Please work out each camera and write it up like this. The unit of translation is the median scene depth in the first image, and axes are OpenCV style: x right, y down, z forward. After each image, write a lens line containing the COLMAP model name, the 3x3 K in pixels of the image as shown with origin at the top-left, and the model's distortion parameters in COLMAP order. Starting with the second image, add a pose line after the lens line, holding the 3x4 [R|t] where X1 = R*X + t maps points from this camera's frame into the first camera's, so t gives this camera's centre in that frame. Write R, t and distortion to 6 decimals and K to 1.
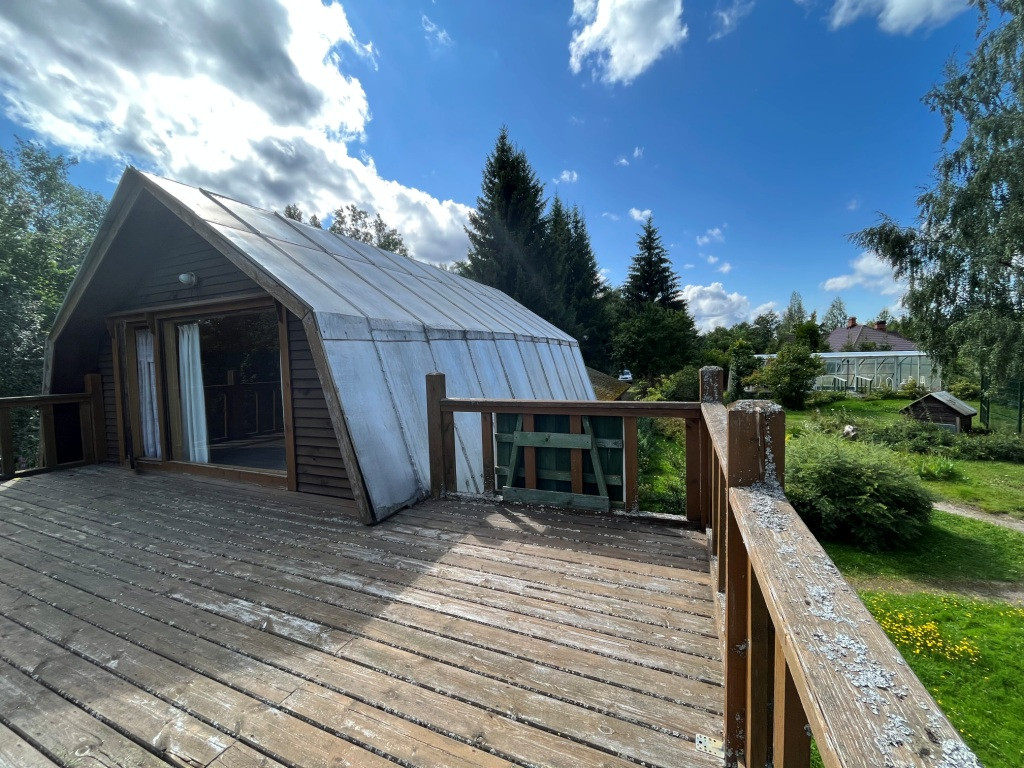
lens RADIAL K [[411.6, 0, 512.0], [0, 411.6, 384.0], [0, 0, 1]] dist [-0.002798, -0.000439]
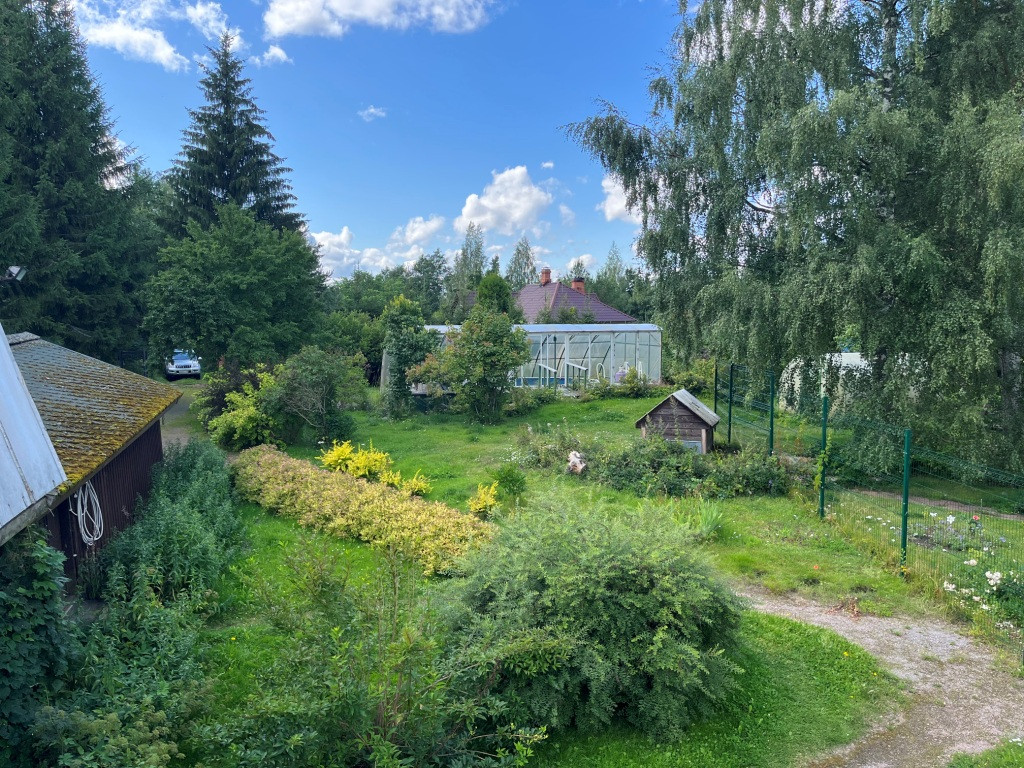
lens RADIAL K [[769.5, 0, 512.0], [0, 769.5, 384.0], [0, 0, 1]] dist [0.051946, -0.002071]
pose [[0.790474, -0.026720, 0.611912, 0.054429], [0.017232, 0.999623, 0.021390, -0.013691], [-0.612253, -0.006364, 0.790636, 0.124801]]
